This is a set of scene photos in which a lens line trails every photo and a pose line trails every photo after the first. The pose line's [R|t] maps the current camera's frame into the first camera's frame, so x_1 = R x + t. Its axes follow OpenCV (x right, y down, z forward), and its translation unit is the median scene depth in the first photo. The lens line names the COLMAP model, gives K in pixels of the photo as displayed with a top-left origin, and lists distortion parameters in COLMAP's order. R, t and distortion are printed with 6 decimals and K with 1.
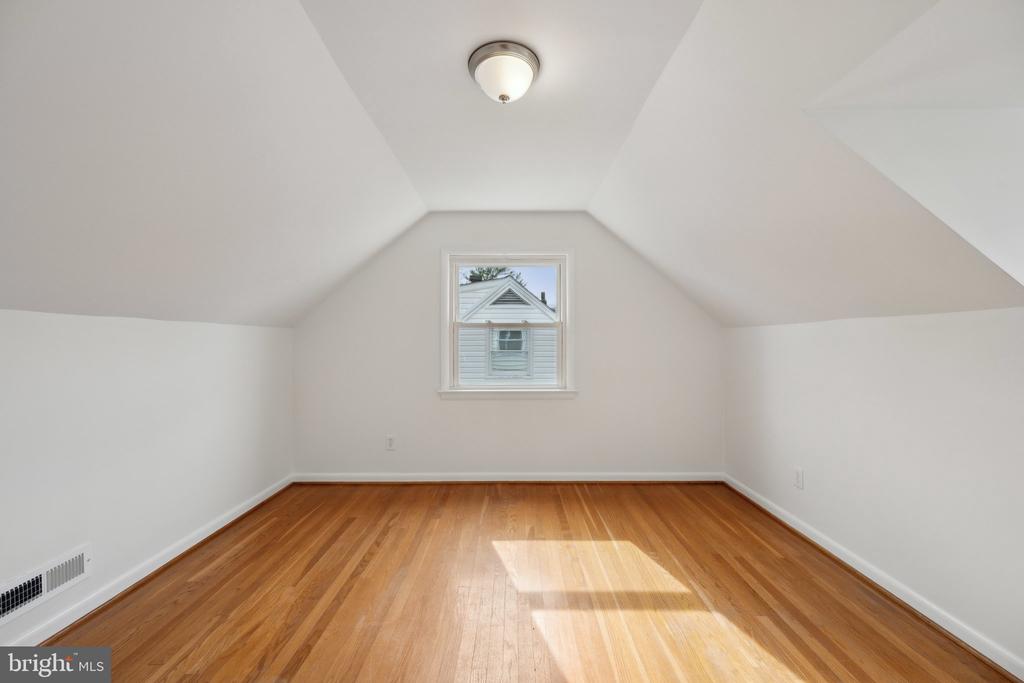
lens RADIAL K [[403.3, 0, 515.3], [0, 403.3, 341.0], [0, 0, 1]] dist [0.002612, -0.000605]
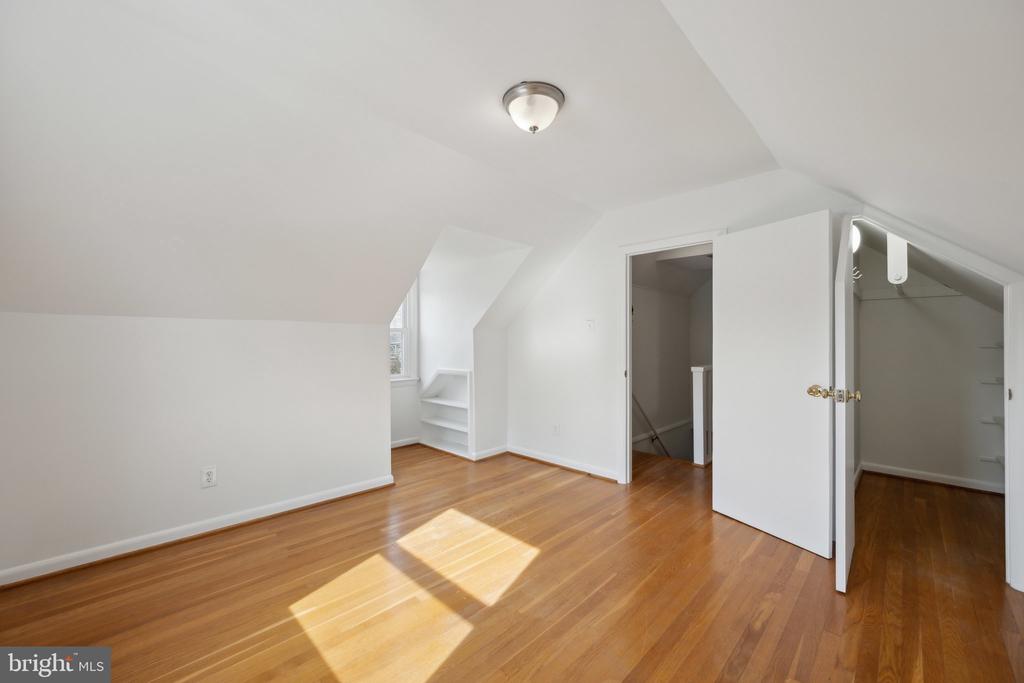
lens RADIAL K [[403.3, 0, 507.9], [0, 403.3, 336.0], [0, 0, 1]] dist [0.002612, -0.000605]
pose [[-0.701689, 0.003333, 0.712475, -0.450824], [-0.011783, 0.999798, -0.016281, 0.003958], [-0.712386, -0.019819, -0.701508, 1.052102]]
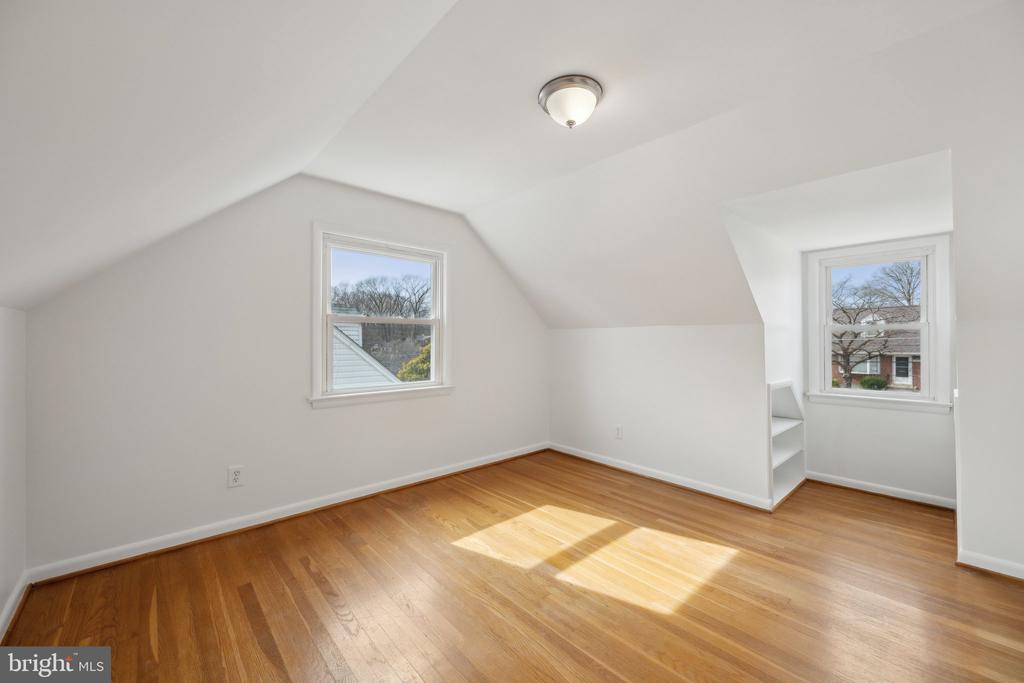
lens RADIAL K [[403.3, 0, 517.6], [0, 403.3, 338.4], [0, 0, 1]] dist [0.002612, -0.000605]
pose [[0.738856, 0.004189, 0.673850, -0.506146], [-0.008522, 0.999959, 0.003128, -0.004285], [-0.673809, -0.008054, 0.738862, 0.143994]]
